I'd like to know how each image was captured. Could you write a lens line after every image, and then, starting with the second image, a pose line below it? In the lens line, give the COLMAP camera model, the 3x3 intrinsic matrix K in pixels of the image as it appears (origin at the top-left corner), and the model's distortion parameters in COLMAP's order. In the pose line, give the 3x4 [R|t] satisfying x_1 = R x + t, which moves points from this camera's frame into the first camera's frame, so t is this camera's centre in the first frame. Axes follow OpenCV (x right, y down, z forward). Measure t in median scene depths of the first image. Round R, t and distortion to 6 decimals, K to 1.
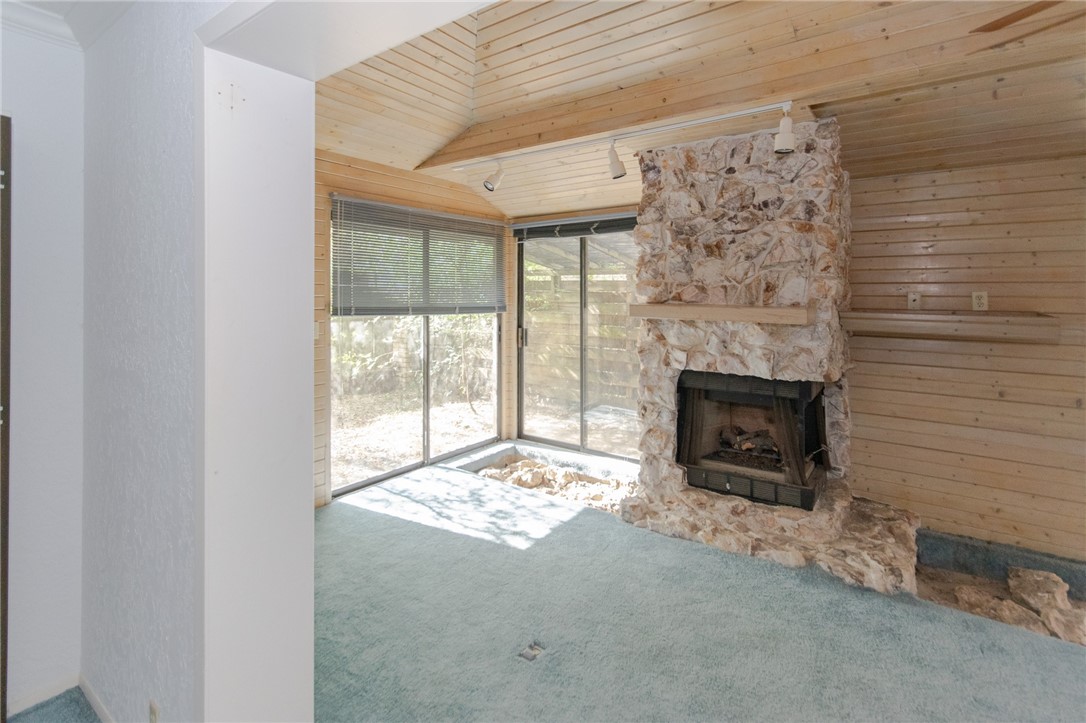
lens RADIAL K [[507.8, 0, 547.0], [0, 507.8, 300.2], [0, 0, 1]] dist [-0.002011, -0.000335]
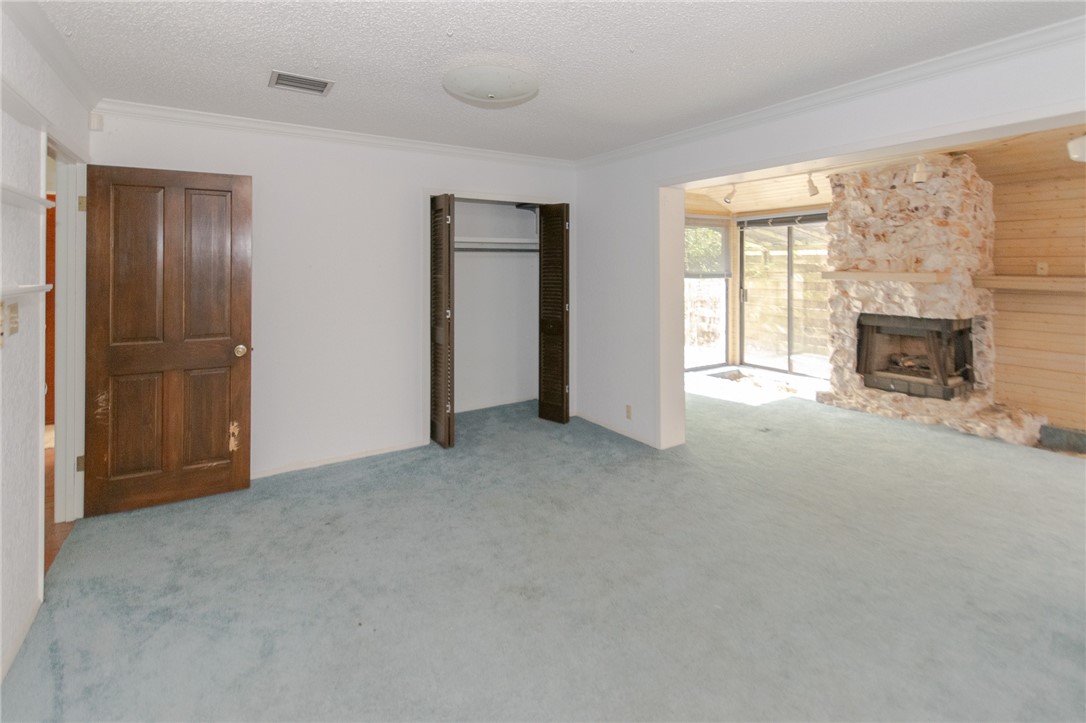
lens RADIAL K [[514.7, 0, 541.4], [0, 514.7, 271.2], [0, 0, 1]] dist [0.000950, 0.000306]
pose [[0.930395, -0.000070, -0.366560, -0.068858], [-0.001241, 0.999994, -0.003341, 0.013915], [0.366558, 0.003563, 0.930389, -0.859946]]
